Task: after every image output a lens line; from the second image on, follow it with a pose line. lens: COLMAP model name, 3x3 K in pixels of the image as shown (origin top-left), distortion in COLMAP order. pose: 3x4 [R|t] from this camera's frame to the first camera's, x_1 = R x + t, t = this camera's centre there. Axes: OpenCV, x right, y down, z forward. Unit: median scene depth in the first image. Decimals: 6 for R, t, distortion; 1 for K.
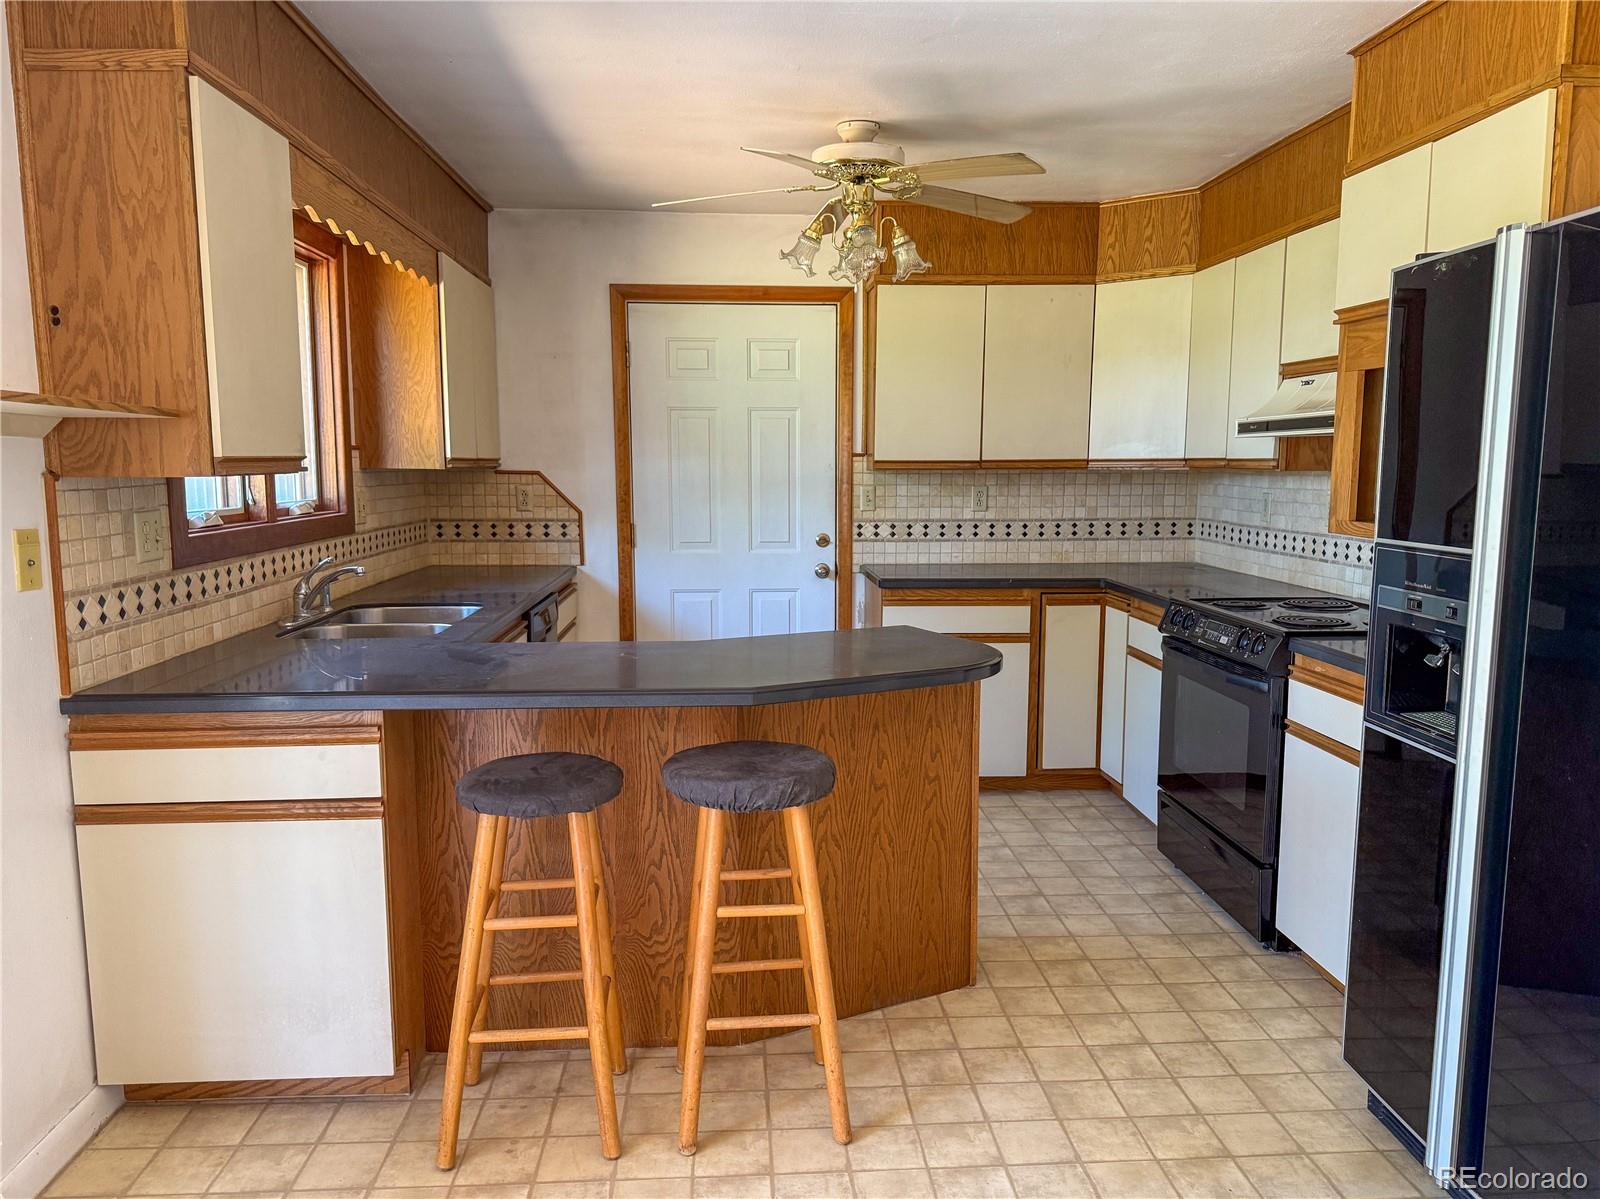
lens RADIAL K [[1136.5, 0, 803.3], [0, 1136.5, 606.2], [0, 0, 1]] dist [0.094472, -0.110317]
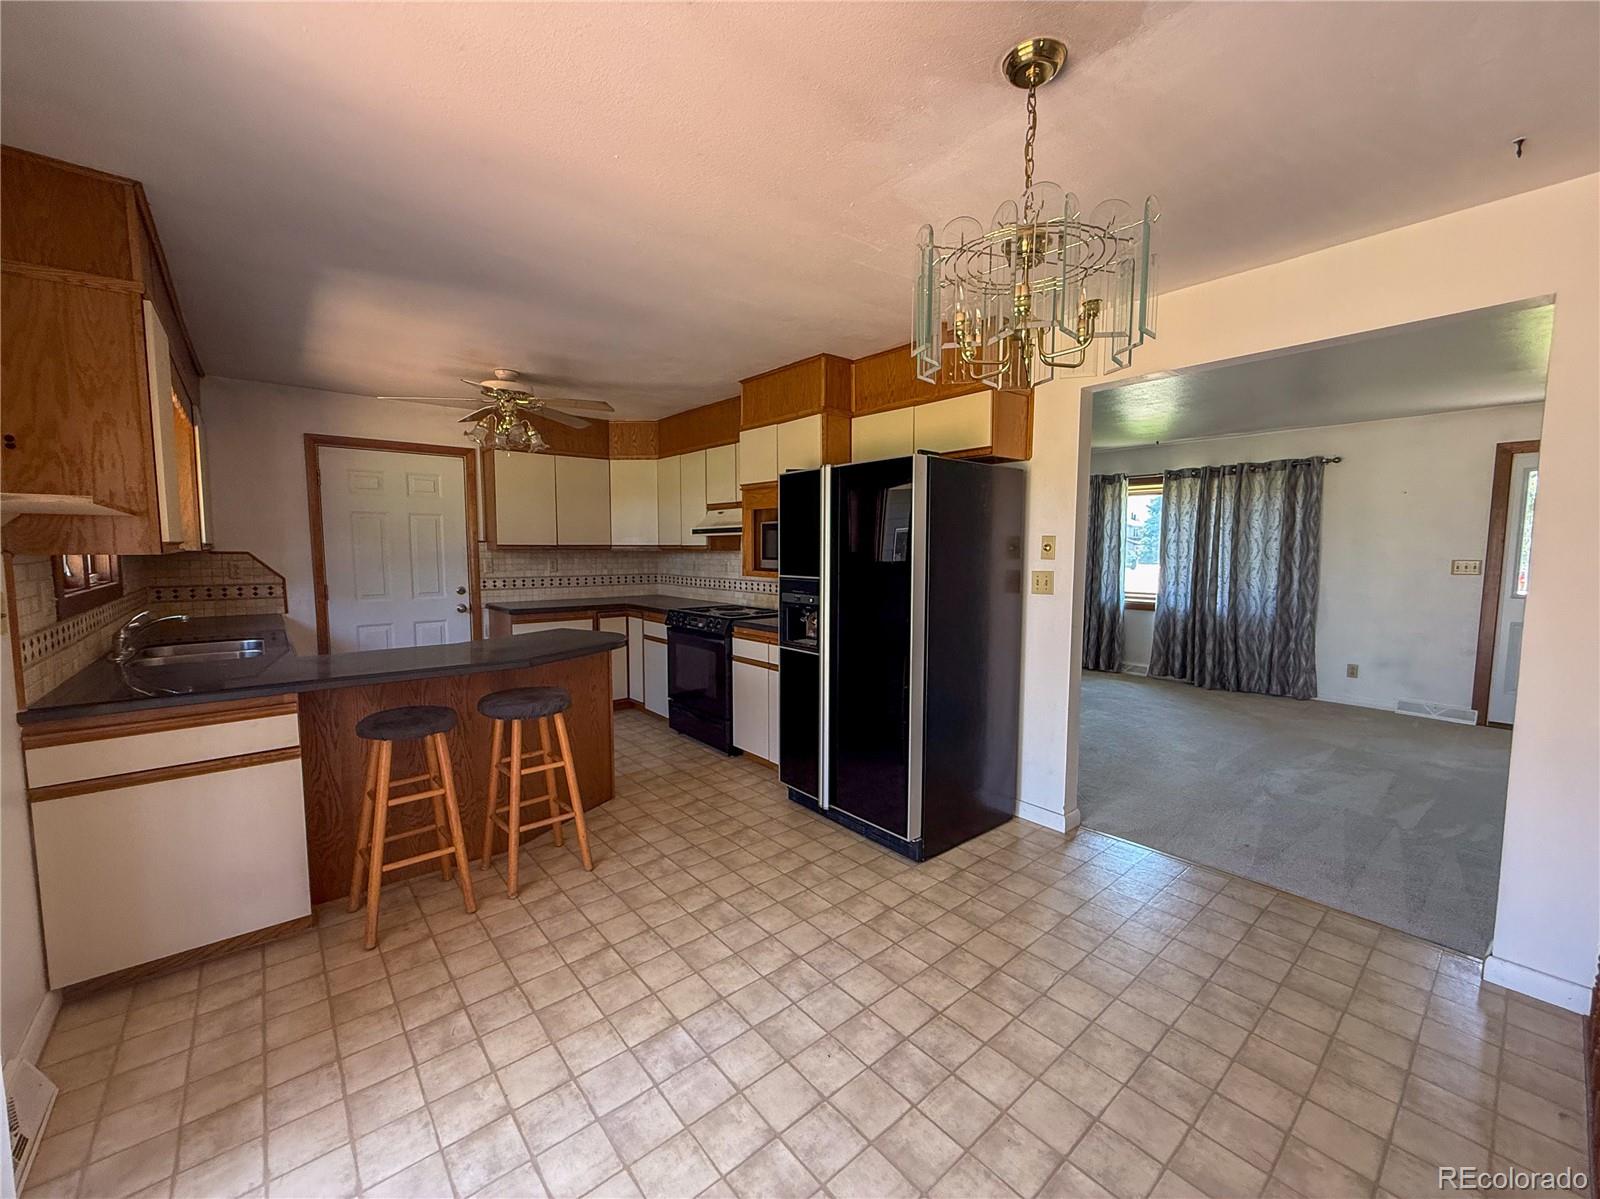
lens RADIAL K [[637.0, 0, 782.6], [0, 637.0, 593.9], [0, 0, 1]] dist [0.020328, -0.000006]
pose [[0.817897, -0.042350, 0.573804, -0.230240], [0.072497, 0.996925, -0.029758, 0.018699], [-0.570779, 0.065938, 0.818452, -0.126890]]
